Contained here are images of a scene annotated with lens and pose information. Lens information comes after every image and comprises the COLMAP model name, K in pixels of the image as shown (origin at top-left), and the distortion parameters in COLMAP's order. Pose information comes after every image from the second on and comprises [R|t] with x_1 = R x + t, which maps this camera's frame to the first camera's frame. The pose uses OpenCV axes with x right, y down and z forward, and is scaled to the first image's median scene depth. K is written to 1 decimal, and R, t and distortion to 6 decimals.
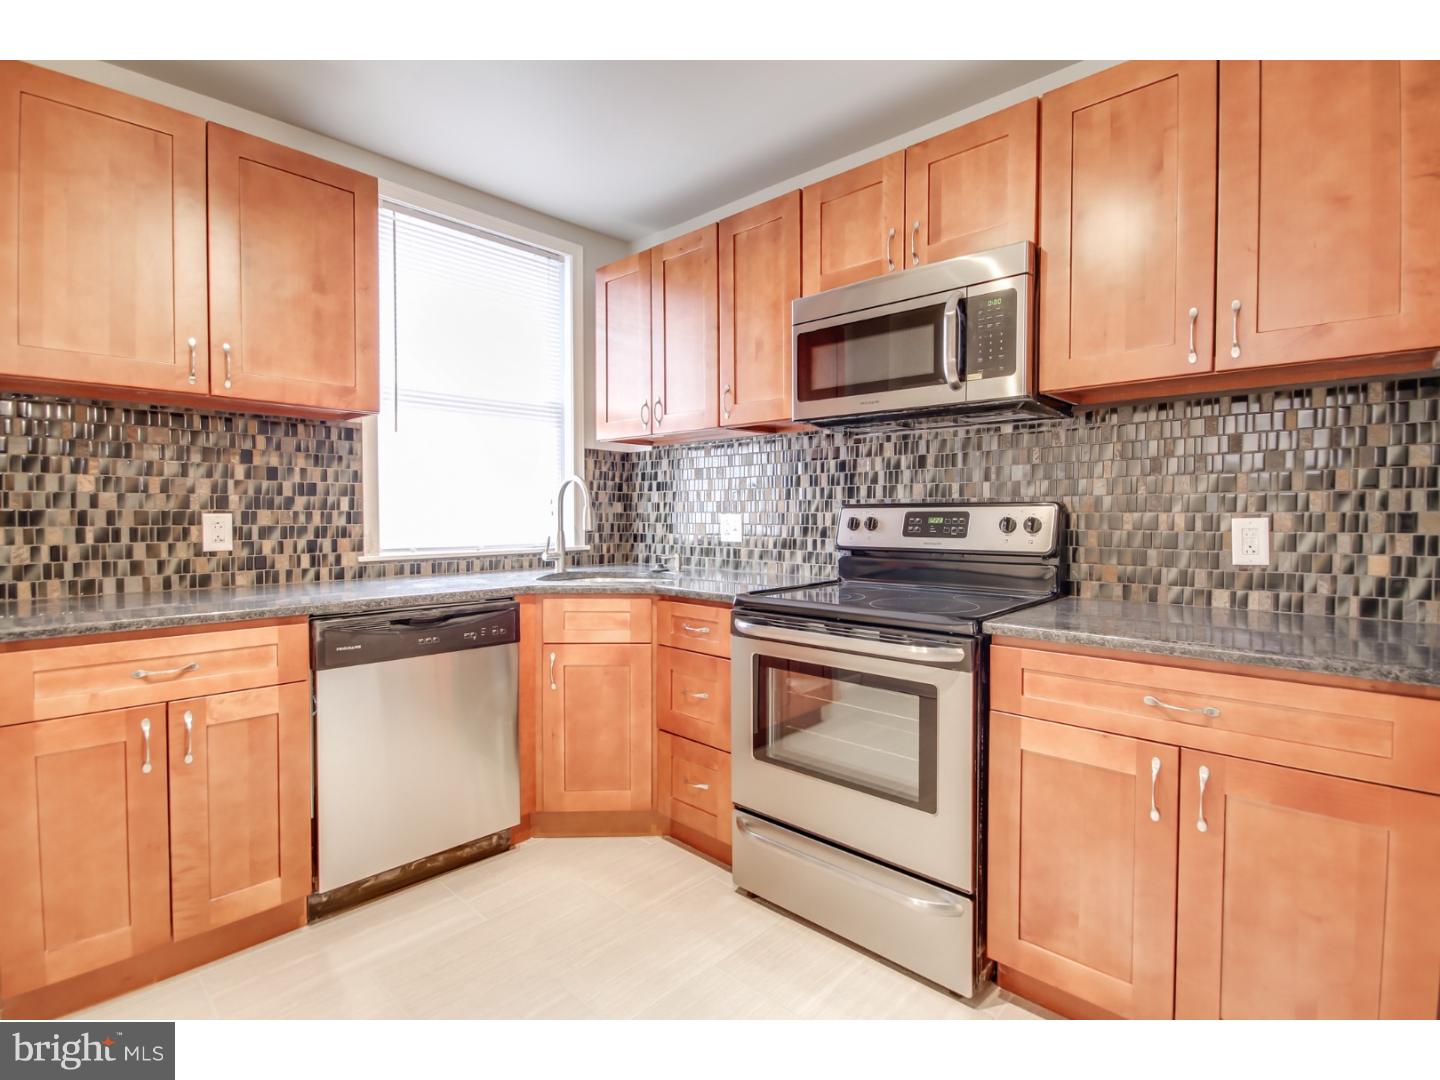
lens RADIAL K [[706.4, 0, 744.9], [0, 706.4, 533.8], [0, 0, 1]] dist [-0.001477, -0.001144]
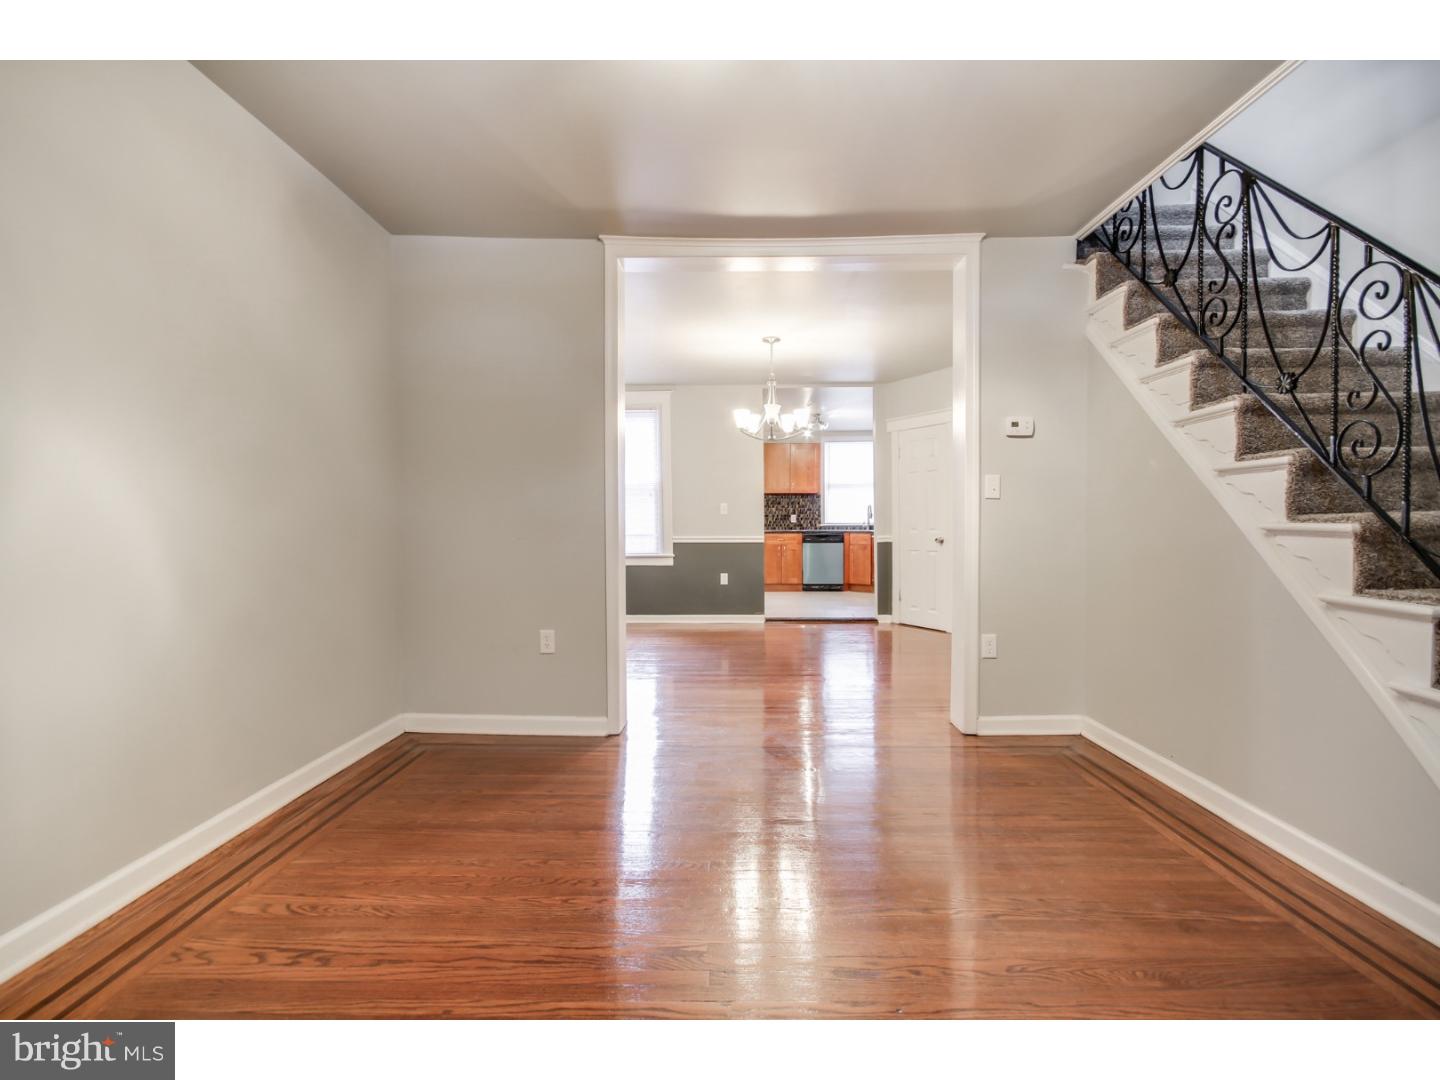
lens RADIAL K [[680.1, 0, 734.8], [0, 680.1, 539.1], [0, 0, 1]] dist [0.023272, -0.010330]
pose [[0.665674, 0.012588, -0.746136, 2.445231], [-0.017683, 0.999843, 0.001092, 0.138049], [0.746033, 0.012467, 0.665793, -2.389291]]
